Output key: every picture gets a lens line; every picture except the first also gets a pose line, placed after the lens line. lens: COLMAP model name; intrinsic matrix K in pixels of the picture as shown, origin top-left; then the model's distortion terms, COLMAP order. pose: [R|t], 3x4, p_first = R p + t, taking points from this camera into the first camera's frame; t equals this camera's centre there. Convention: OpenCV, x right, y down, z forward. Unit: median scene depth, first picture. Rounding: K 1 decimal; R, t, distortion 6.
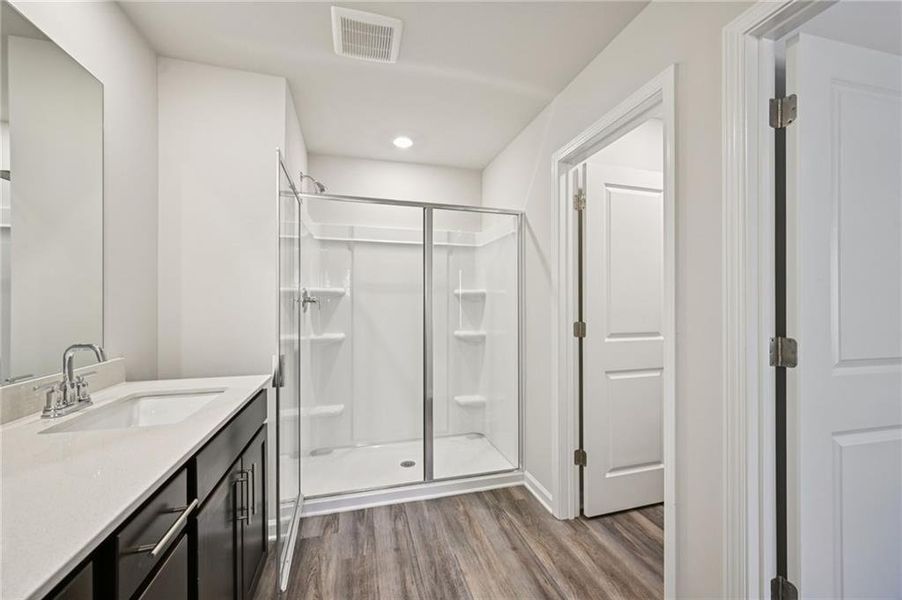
lens RADIAL K [[359.9, 0, 449.5], [0, 359.9, 302.9], [0, 0, 1]] dist [0.003148, 0.000072]
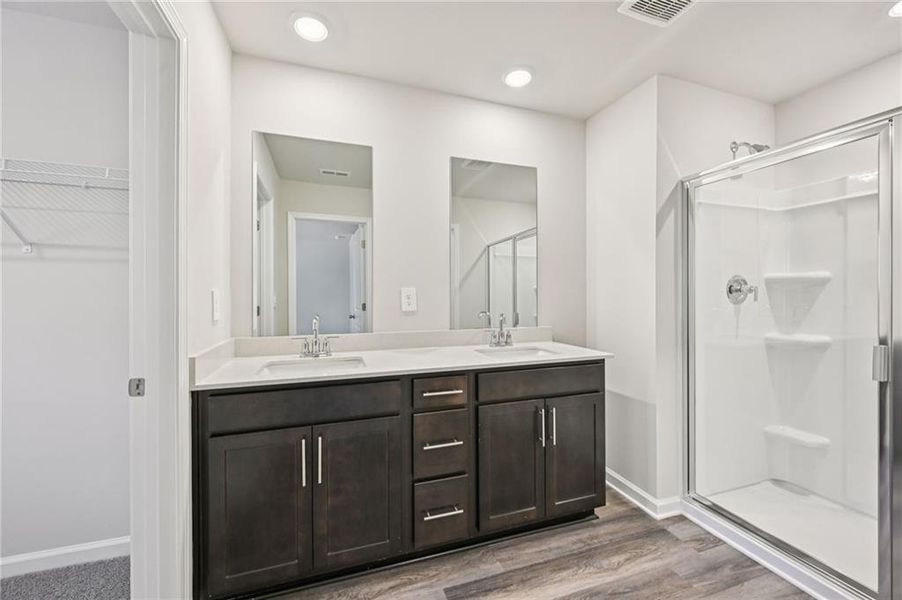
lens RADIAL K [[359.9, 0, 449.0], [0, 359.9, 298.5], [0, 0, 1]] dist [0.003148, 0.000072]
pose [[0.060834, 0.000221, -0.998148, 0.563567], [0.001268, 0.999999, 0.000299, 0.017146], [0.998147, -0.001283, 0.060833, 0.357159]]
